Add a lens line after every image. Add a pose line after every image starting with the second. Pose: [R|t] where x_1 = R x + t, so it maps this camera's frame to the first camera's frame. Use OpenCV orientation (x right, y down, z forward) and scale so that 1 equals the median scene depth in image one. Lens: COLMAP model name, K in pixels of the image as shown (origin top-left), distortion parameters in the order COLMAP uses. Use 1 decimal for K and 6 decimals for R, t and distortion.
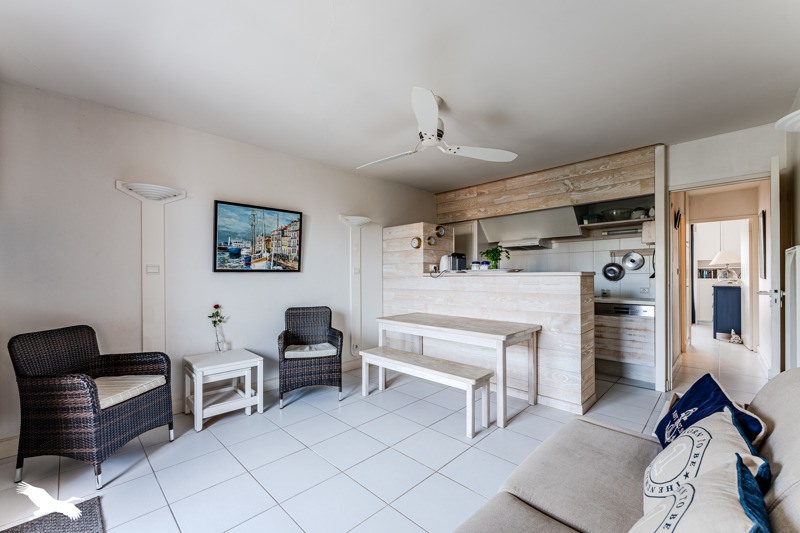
lens RADIAL K [[324.7, 0, 399.9], [0, 324.7, 275.8], [0, 0, 1]] dist [-0.000060, 0.000005]
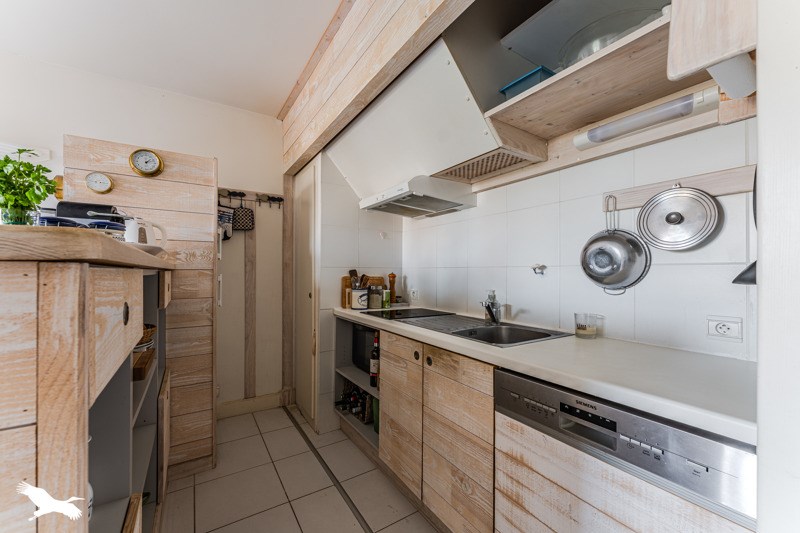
lens RADIAL K [[317.4, 0, 401.1], [0, 317.4, 269.8], [0, 0, 1]] dist [-0.000733, -0.000055]
pose [[0.977099, 0.007361, -0.212660, 0.538063], [-0.008513, 0.999954, -0.004503, 0.000685], [0.212617, 0.006210, 0.977116, 0.676412]]
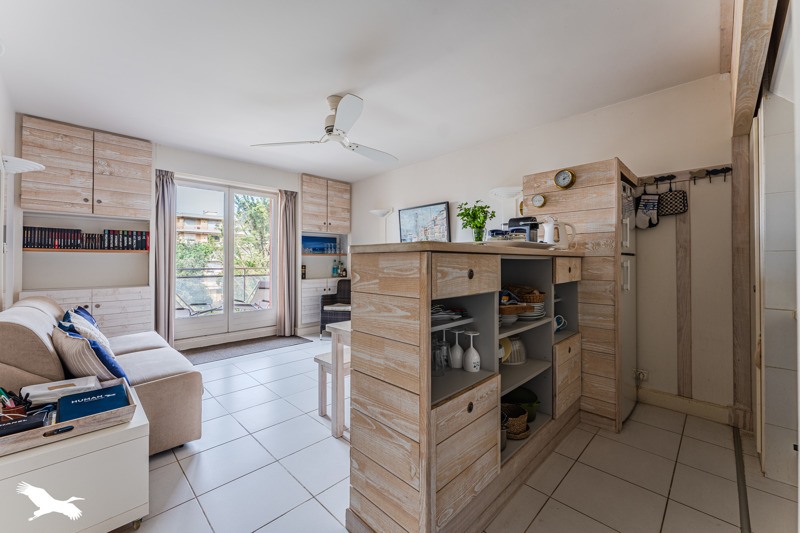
lens RADIAL K [[325.0, 0, 399.7], [0, 325.0, 256.4], [0, 0, 1]] dist [-0.000231, 0.000000]
pose [[-0.005359, -0.007209, -0.999960, 0.736641], [-0.001705, 0.999973, -0.007200, 0.006036], [0.999984, 0.001666, -0.005372, 0.724276]]
